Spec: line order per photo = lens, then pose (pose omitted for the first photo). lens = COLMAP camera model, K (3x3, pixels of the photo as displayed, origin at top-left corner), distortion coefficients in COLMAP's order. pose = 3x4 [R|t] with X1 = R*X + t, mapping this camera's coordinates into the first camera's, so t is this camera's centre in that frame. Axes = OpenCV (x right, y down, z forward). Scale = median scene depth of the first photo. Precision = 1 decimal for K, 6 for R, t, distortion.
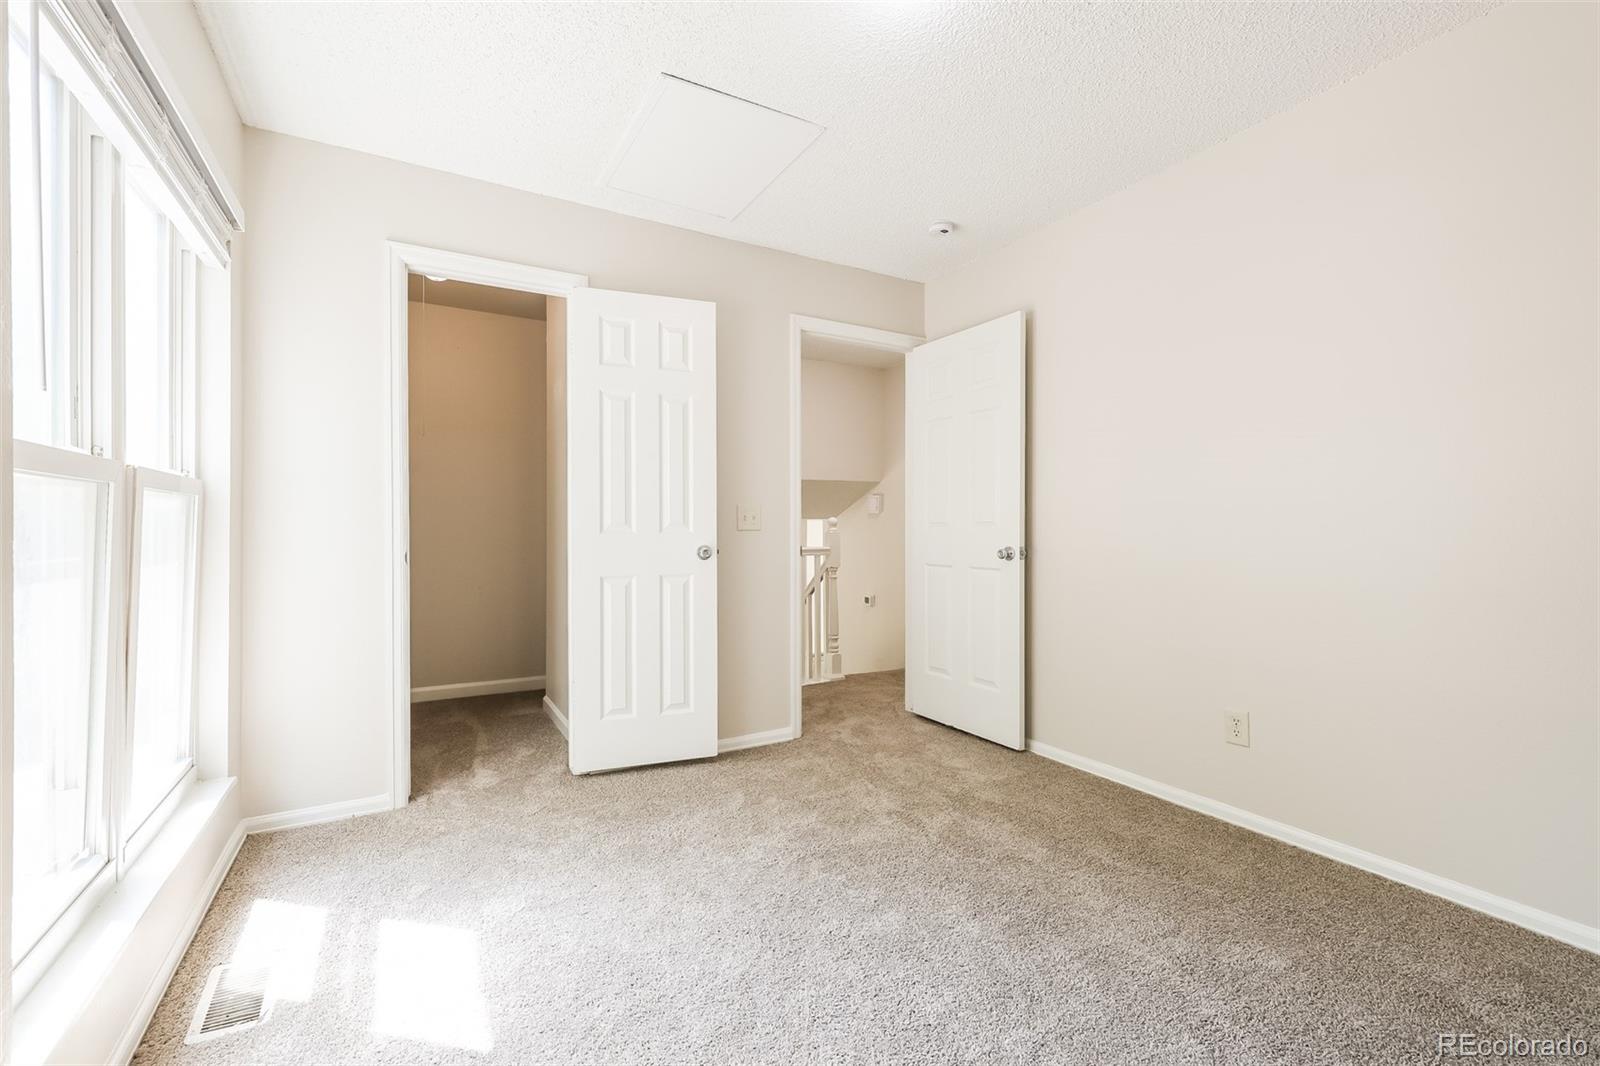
lens RADIAL K [[680.2, 0, 802.8], [0, 680.2, 526.9], [0, 0, 1]] dist [0.004014, 0.001013]
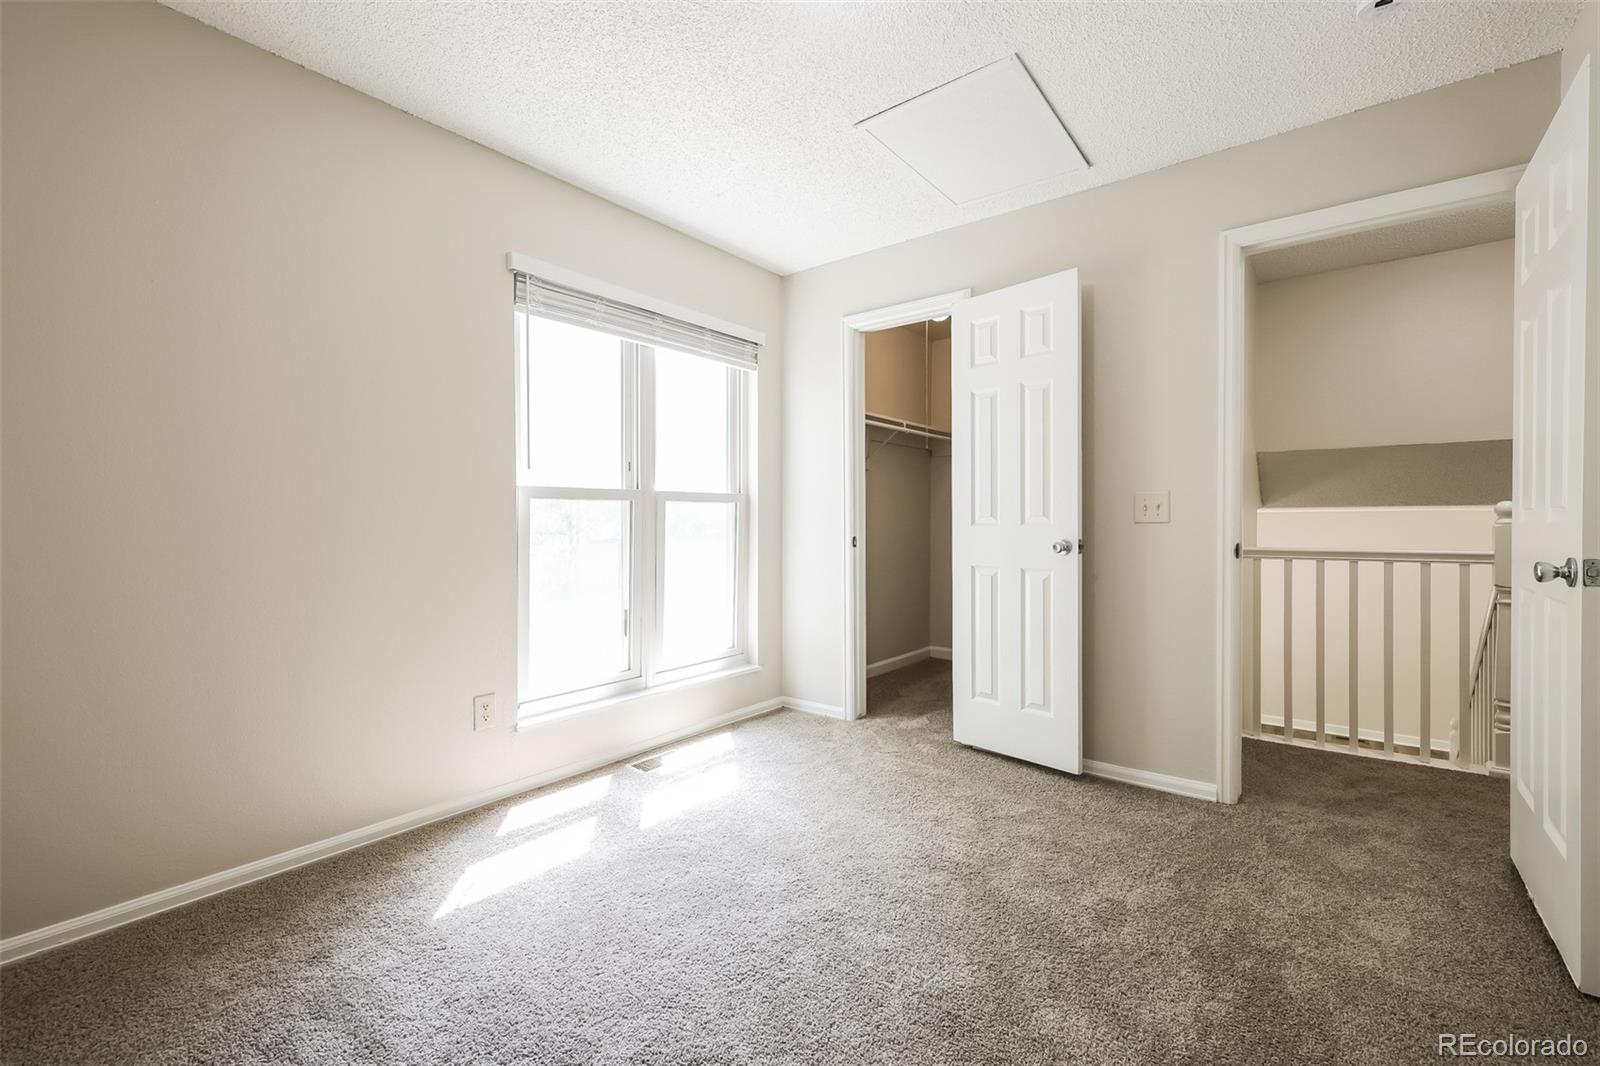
lens RADIAL K [[680.2, 0, 806.4], [0, 680.2, 527.1], [0, 0, 1]] dist [0.004014, 0.001013]
pose [[0.378599, 0.006743, -0.925536, 0.588348], [0.003775, 0.999954, 0.008830, 0.001469], [0.925553, -0.006837, 0.378556, 0.345894]]
